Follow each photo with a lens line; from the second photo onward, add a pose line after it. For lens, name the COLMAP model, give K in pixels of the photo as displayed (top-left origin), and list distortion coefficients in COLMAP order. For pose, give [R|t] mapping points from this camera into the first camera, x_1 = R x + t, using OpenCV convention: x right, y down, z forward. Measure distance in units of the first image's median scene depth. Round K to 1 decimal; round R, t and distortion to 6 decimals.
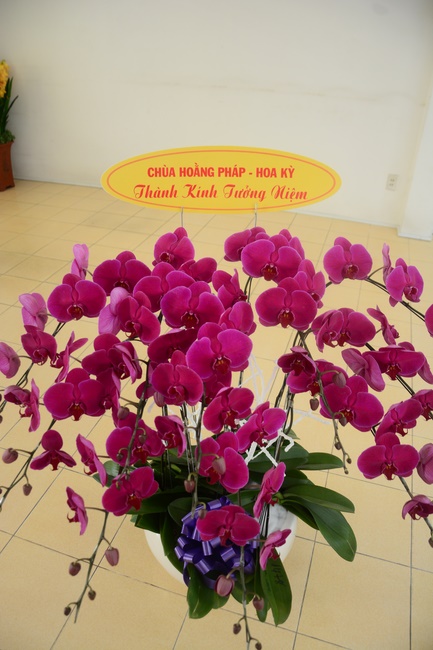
lens RADIAL K [[503.3, 0, 215.5], [0, 503.3, 339.5], [0, 0, 1]] dist [-0.170775, 0.123931]
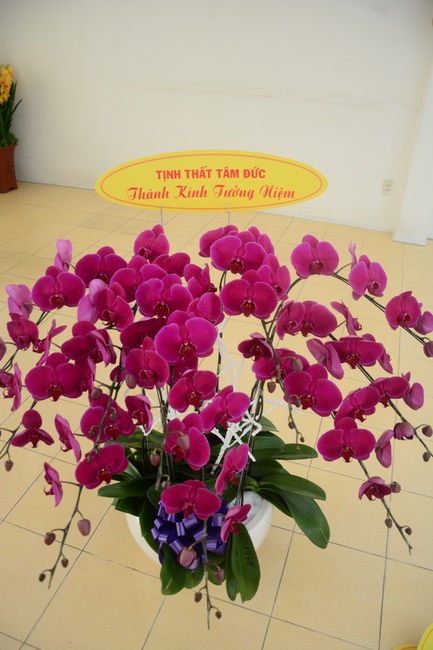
lens RADIAL K [[505.4, 0, 215.4], [0, 505.4, 339.7], [0, 0, 1]] dist [-0.168678, 0.124880]
pose [[0.999873, 0.011816, -0.010682, 0.075221], [-0.011922, 0.999879, -0.009972, 0.034232], [0.010563, 0.010099, 0.999893, -0.076317]]
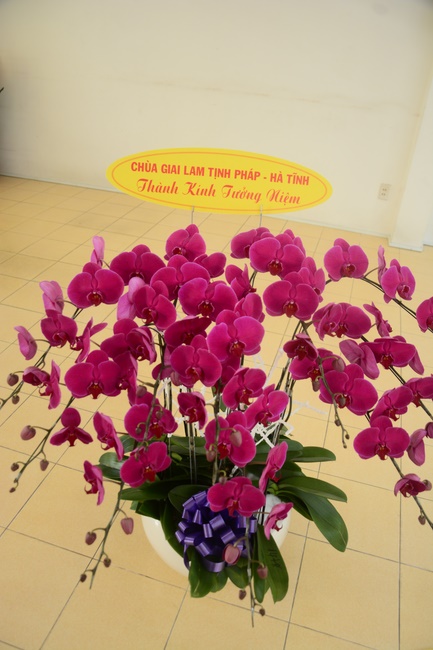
lens RADIAL K [[530.1, 0, 217.0], [0, 530.1, 339.5], [0, 0, 1]] dist [-0.163750, 0.161074]
pose [[0.998772, 0.024772, 0.042895, -0.065446], [-0.023723, 0.999411, -0.024788, 0.053841], [-0.043484, 0.023739, 0.998772, -0.138112]]
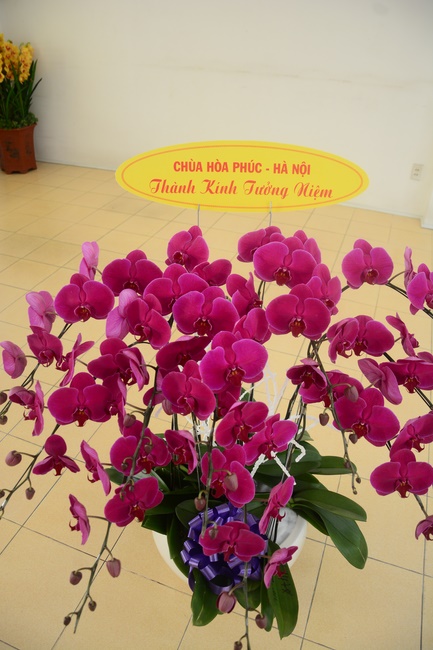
lens RADIAL K [[501.0, 0, 217.4], [0, 501.0, 328.4], [0, 0, 1]] dist [-0.174534, 0.122871]
pose [[0.999033, 0.026365, -0.035171, 0.015324], [-0.025857, 0.999556, 0.014840, -0.047047], [0.035546, -0.013917, 0.999271, 0.043309]]
